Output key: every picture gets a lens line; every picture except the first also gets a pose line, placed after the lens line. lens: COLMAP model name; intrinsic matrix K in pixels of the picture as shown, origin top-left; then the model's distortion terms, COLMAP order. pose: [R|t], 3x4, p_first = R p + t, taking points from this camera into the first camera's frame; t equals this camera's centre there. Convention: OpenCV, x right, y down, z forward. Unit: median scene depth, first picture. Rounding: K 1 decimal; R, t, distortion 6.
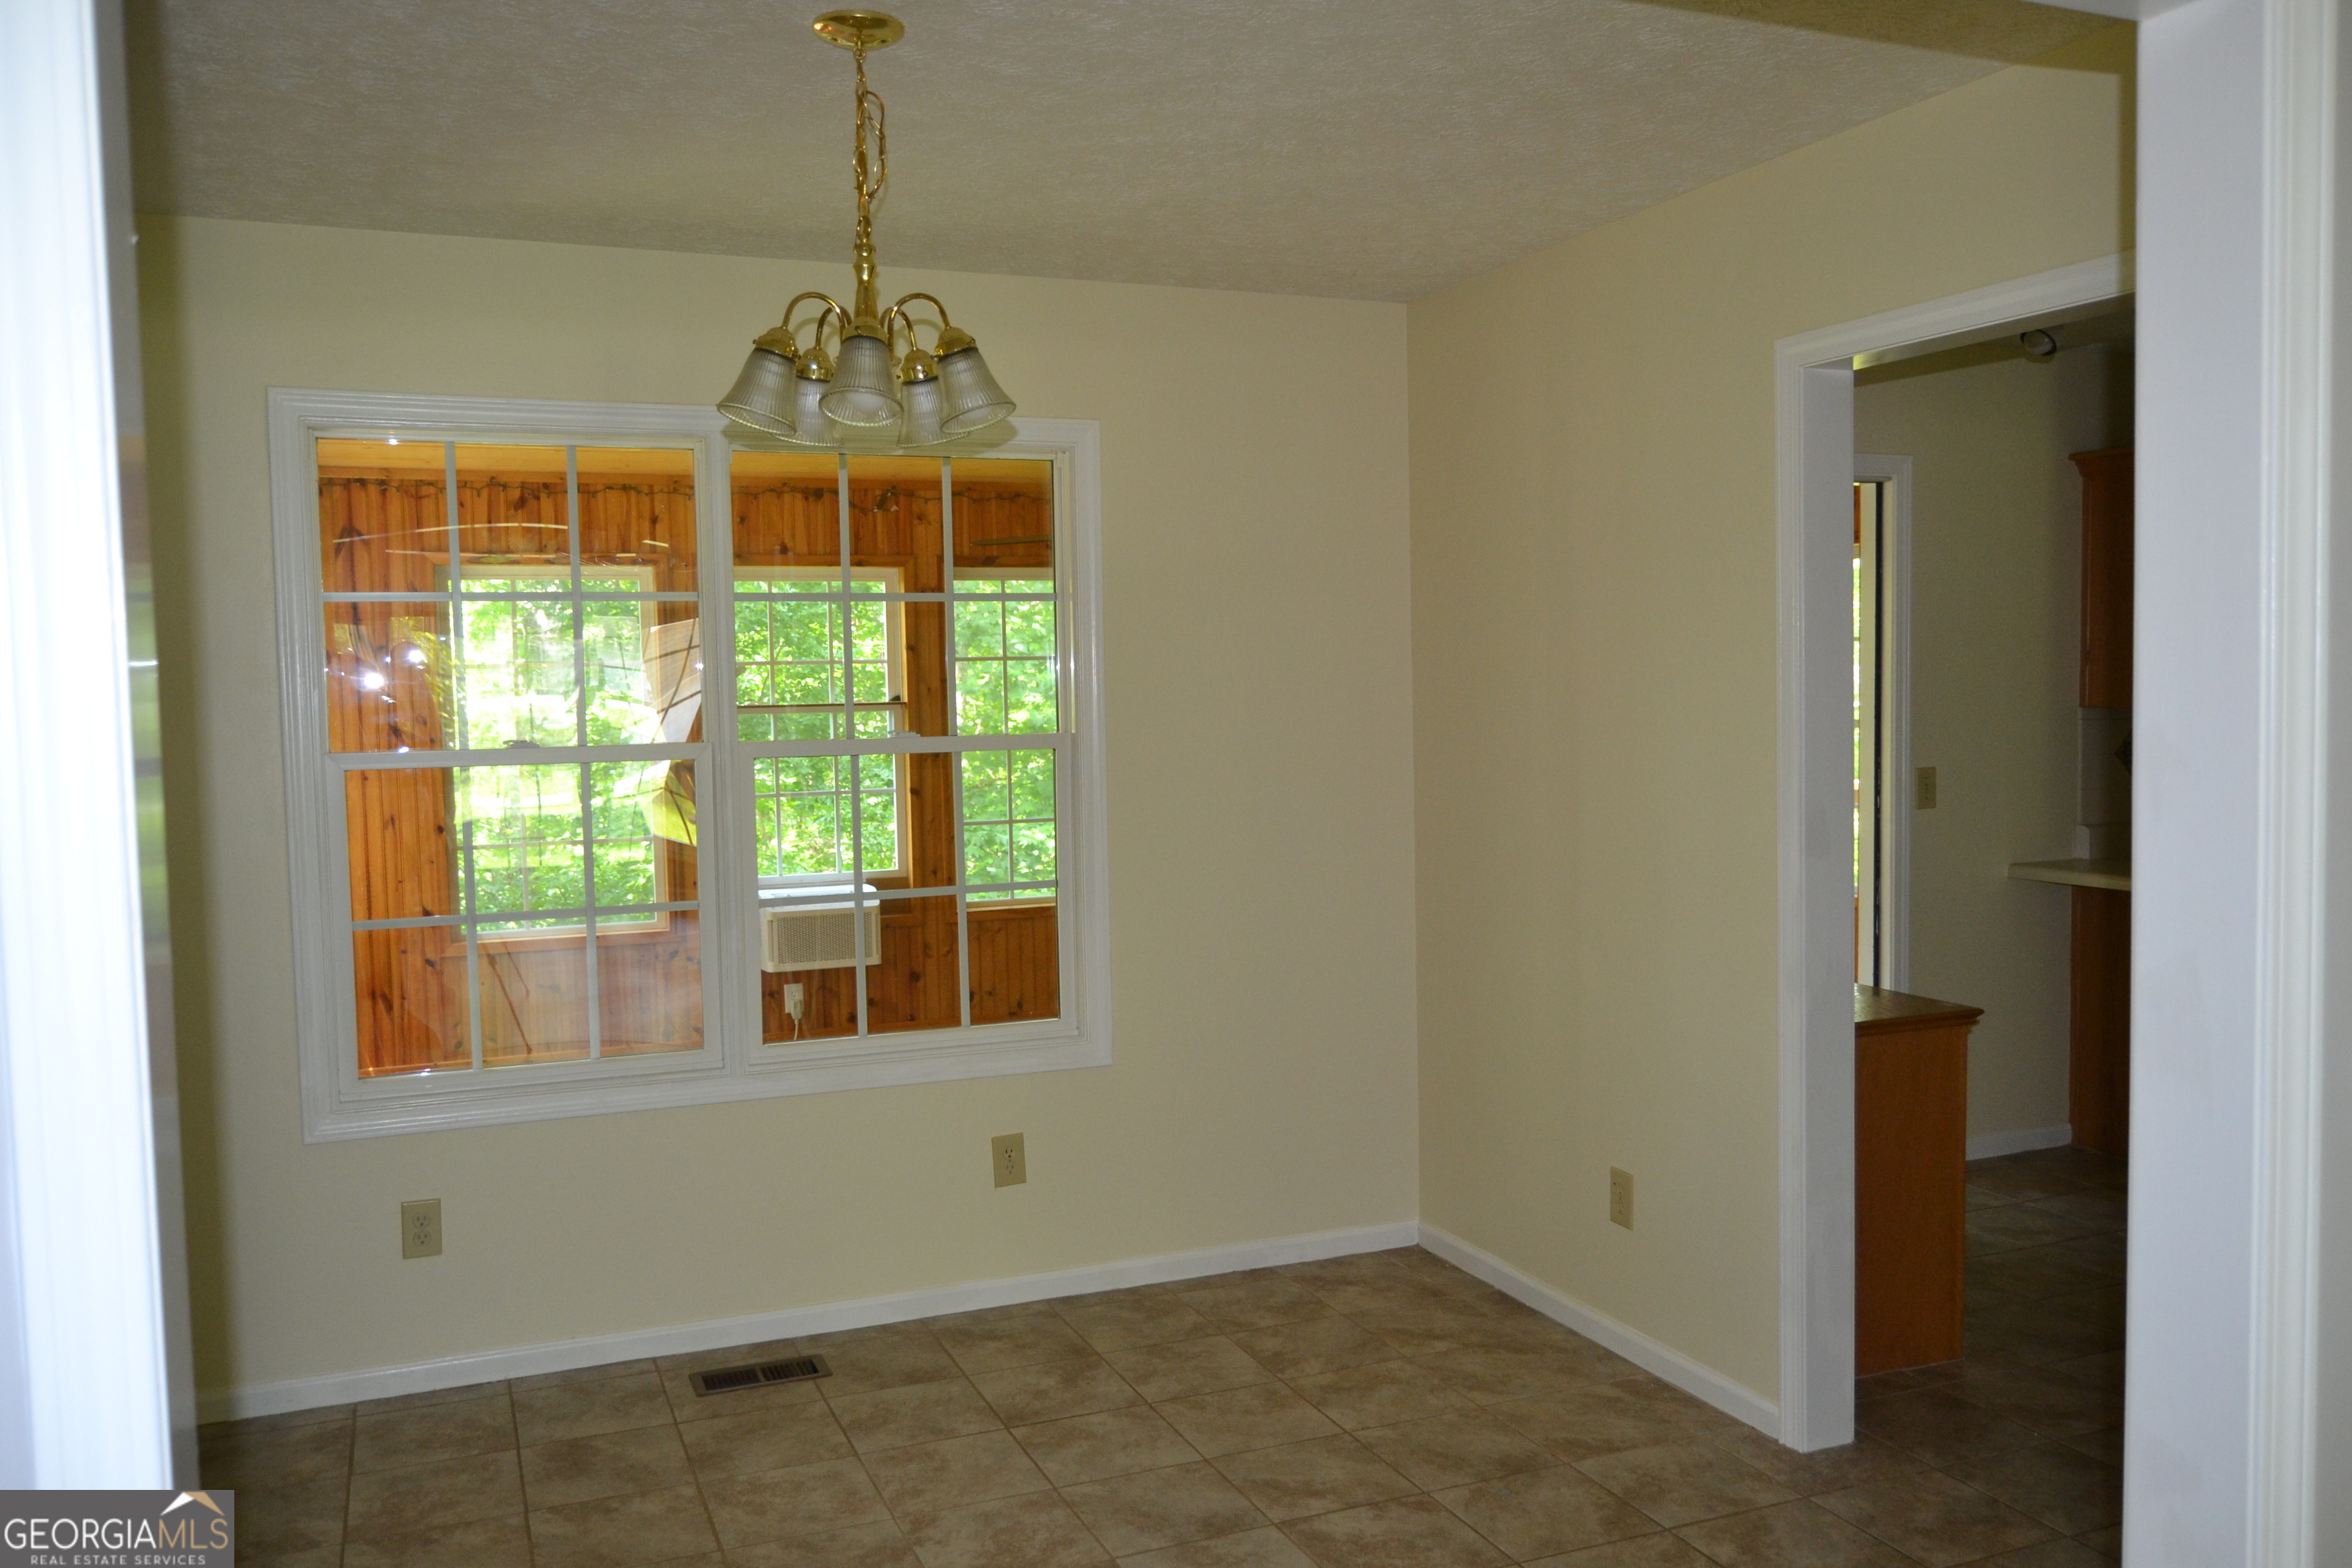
lens RADIAL K [[1883.1, 0, 1171.7], [0, 1883.1, 793.5], [0, 0, 1]] dist [-0.005184, -0.000349]
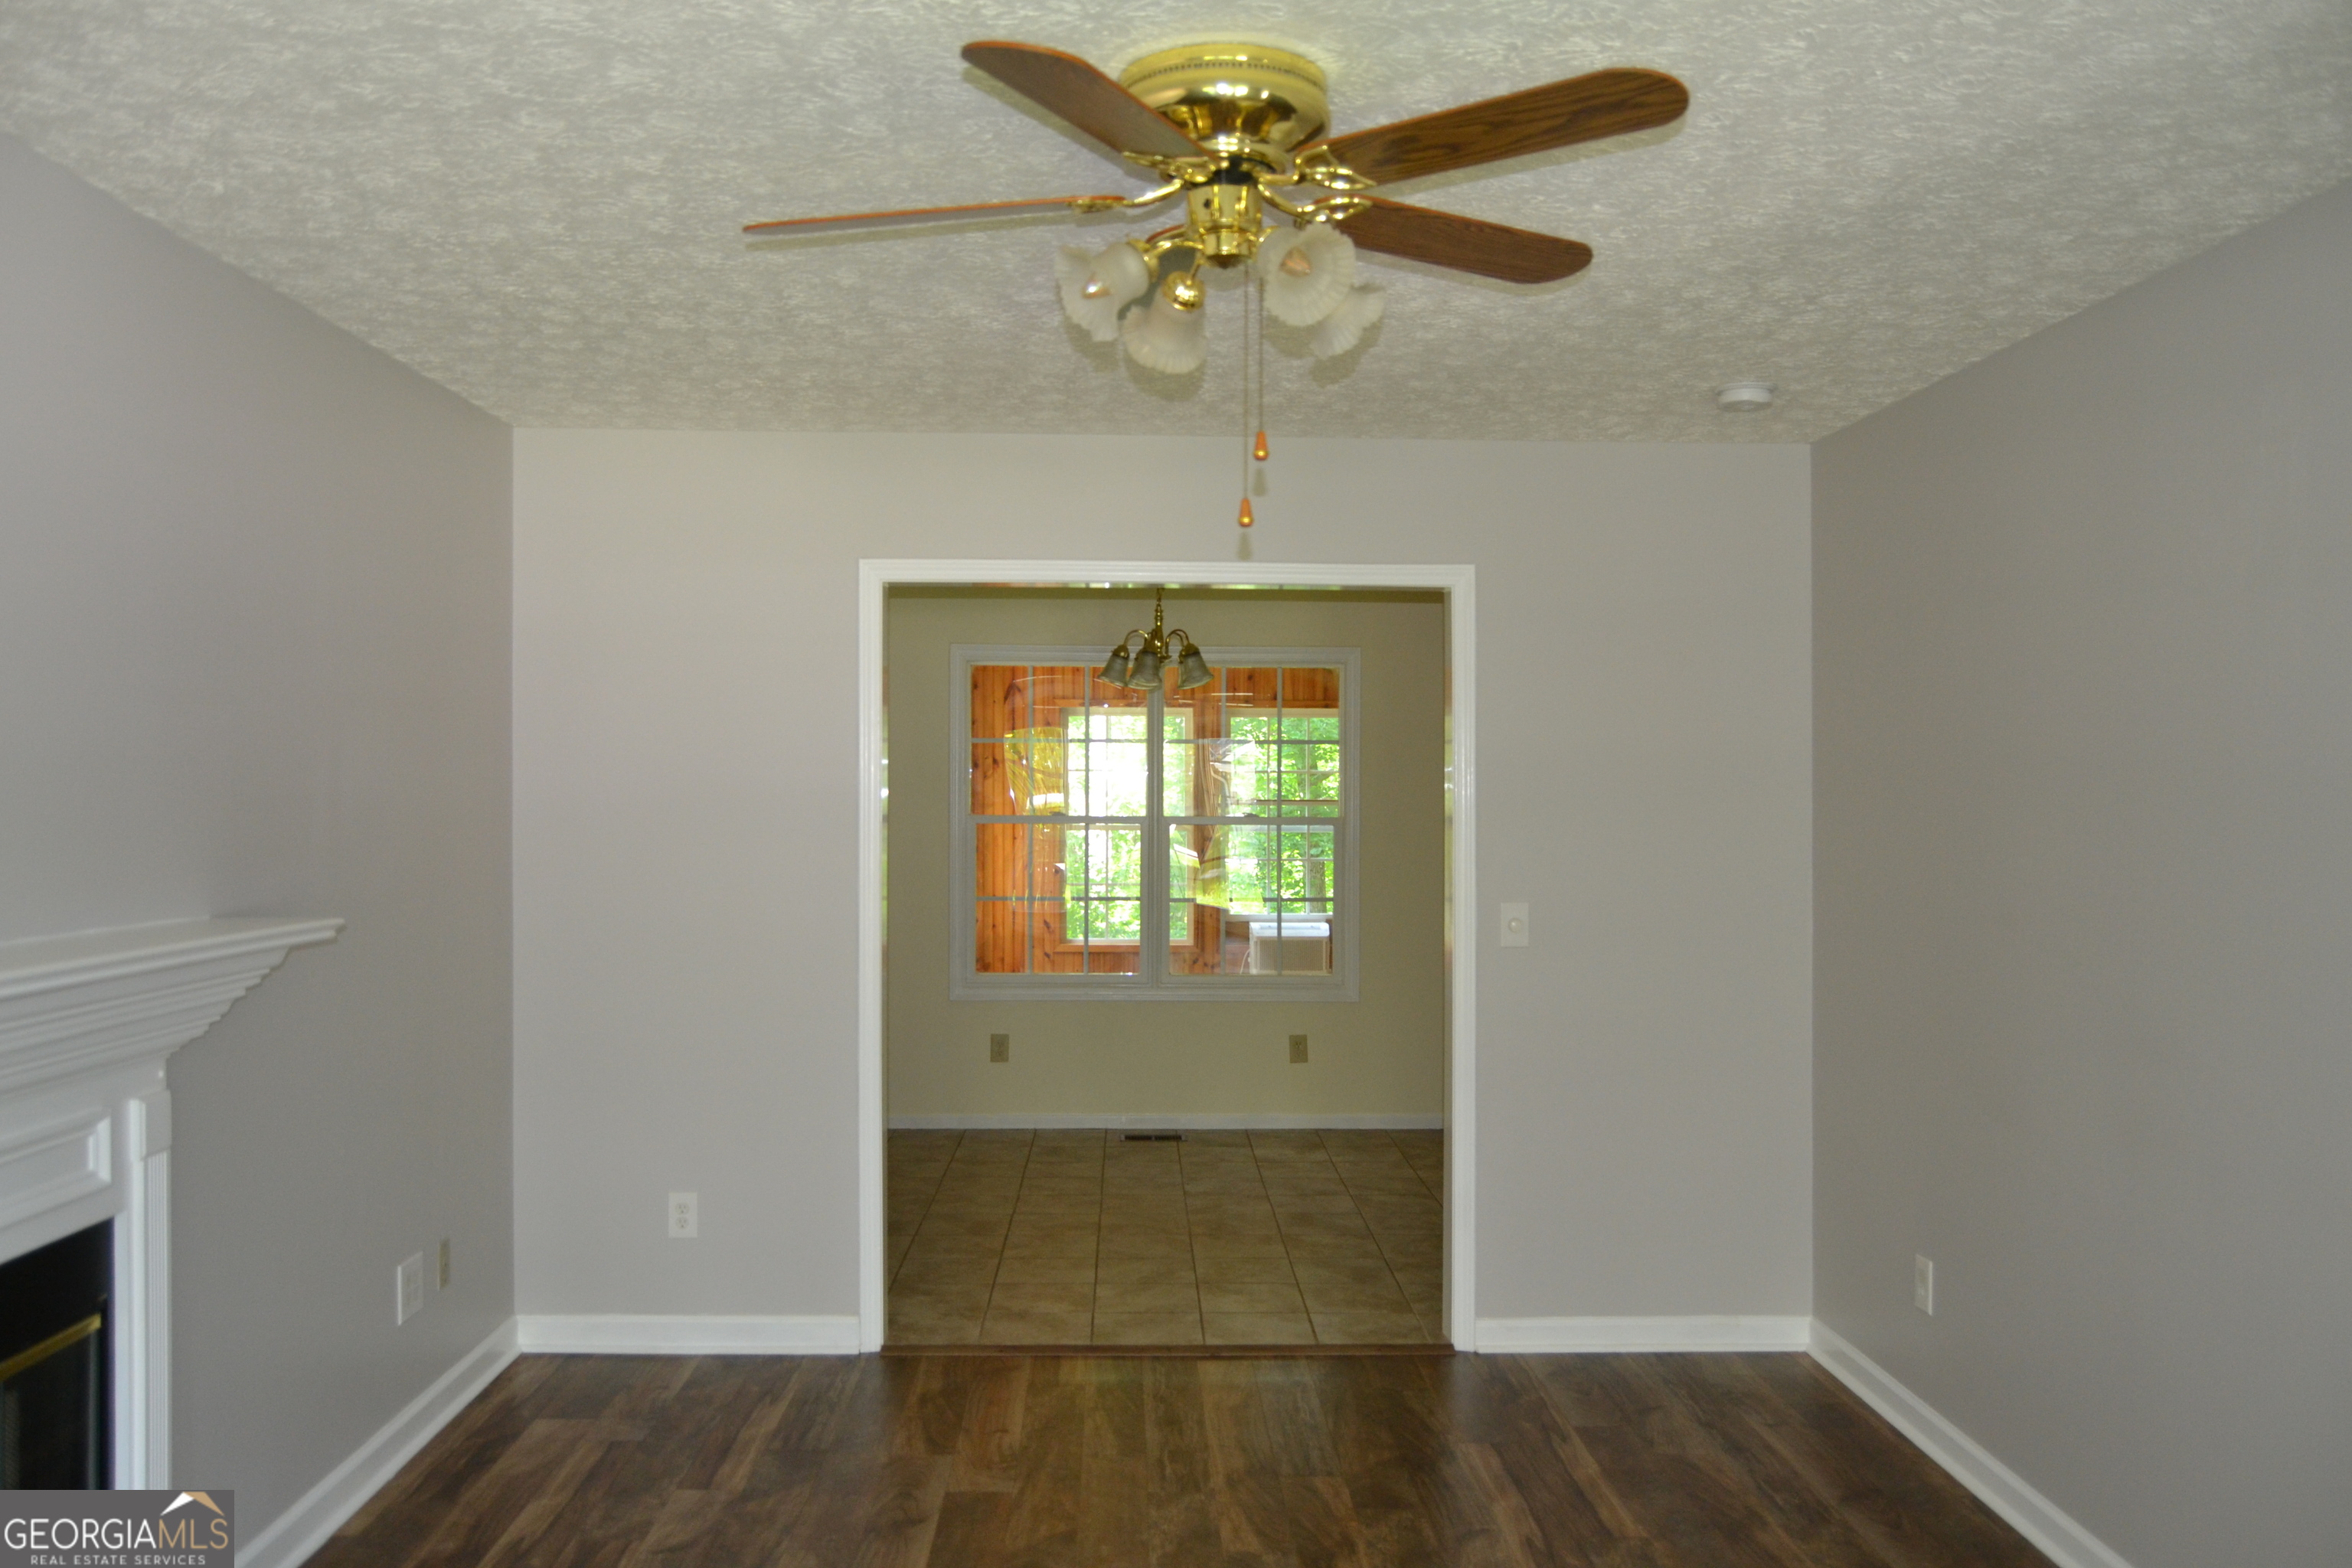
lens RADIAL K [[1883.1, 0, 1175.9], [0, 1883.1, 783.9], [0, 0, 1]] dist [-0.005184, -0.000349]
pose [[0.934529, 0.016255, -0.355515, 0.516150], [-0.037414, 0.997908, -0.052723, 0.043498], [0.353915, 0.062572, 0.933182, -0.886350]]
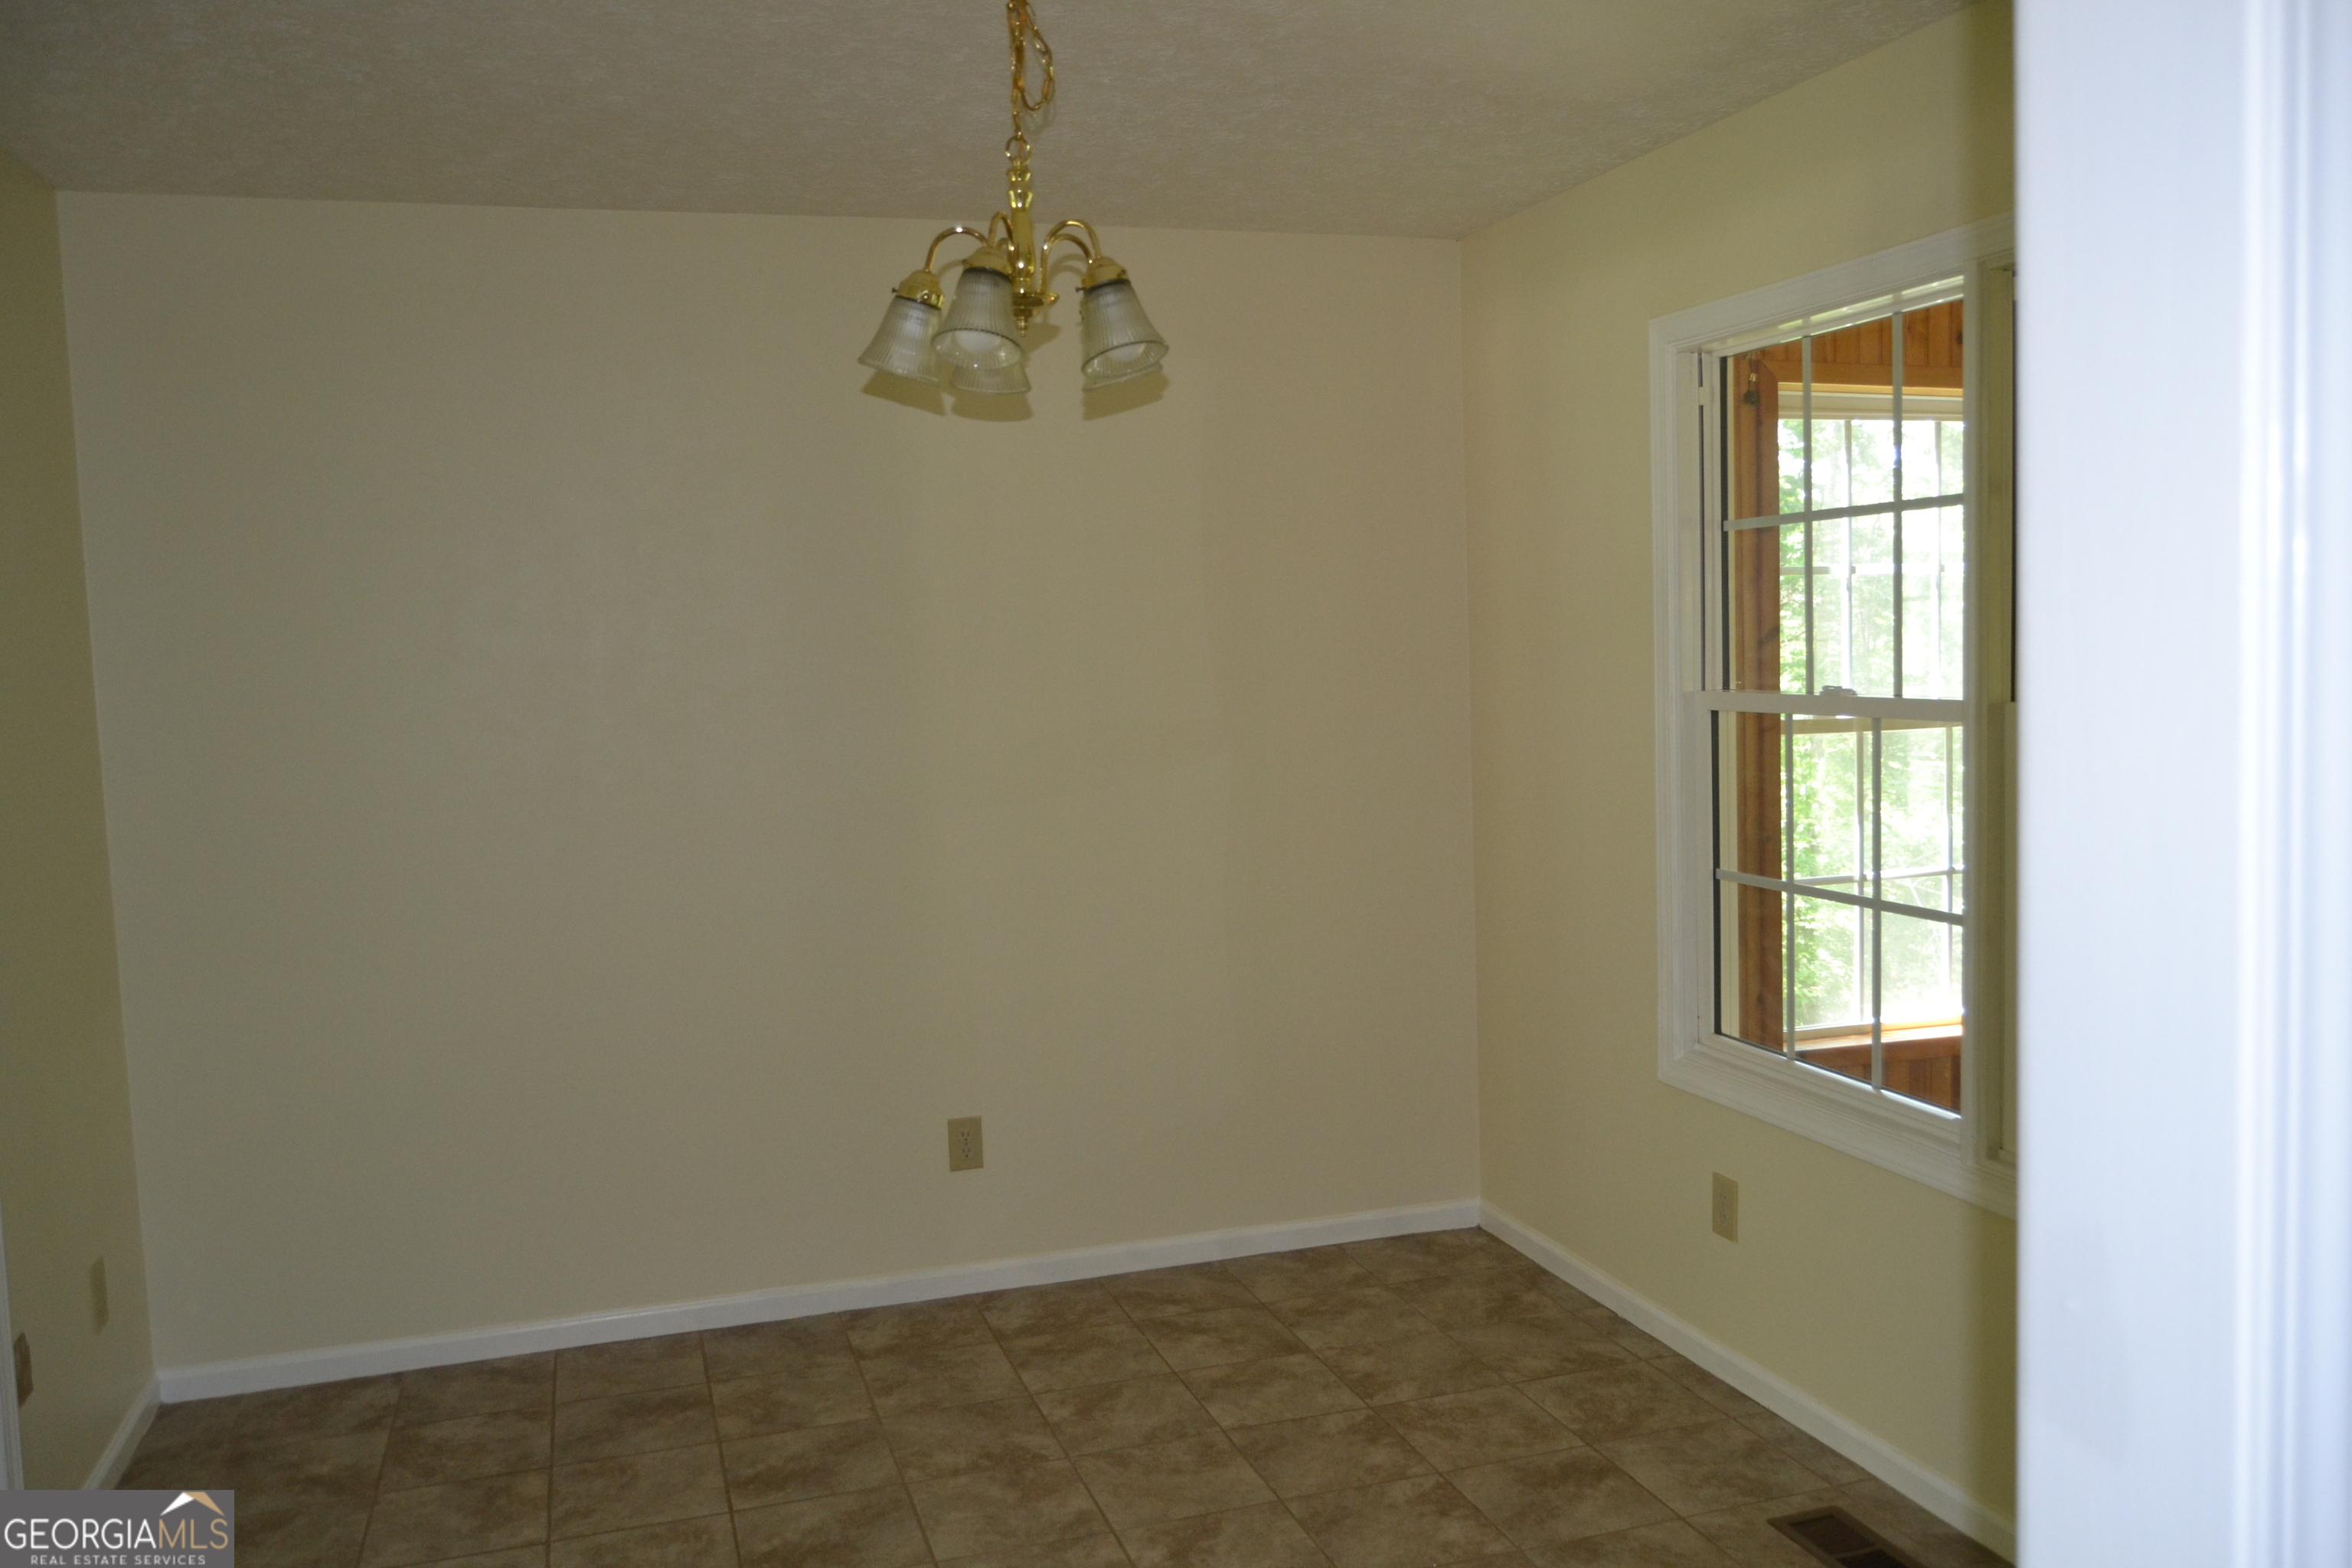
lens RADIAL K [[1883.1, 0, 1174.9], [0, 1883.1, 774.8], [0, 0, 1]] dist [-0.005184, -0.000349]
pose [[-0.088739, 0.086880, -0.992259, 0.555183], [-0.034379, 0.995328, 0.090224, -0.053269], [0.995461, 0.042119, -0.085338, 0.867846]]
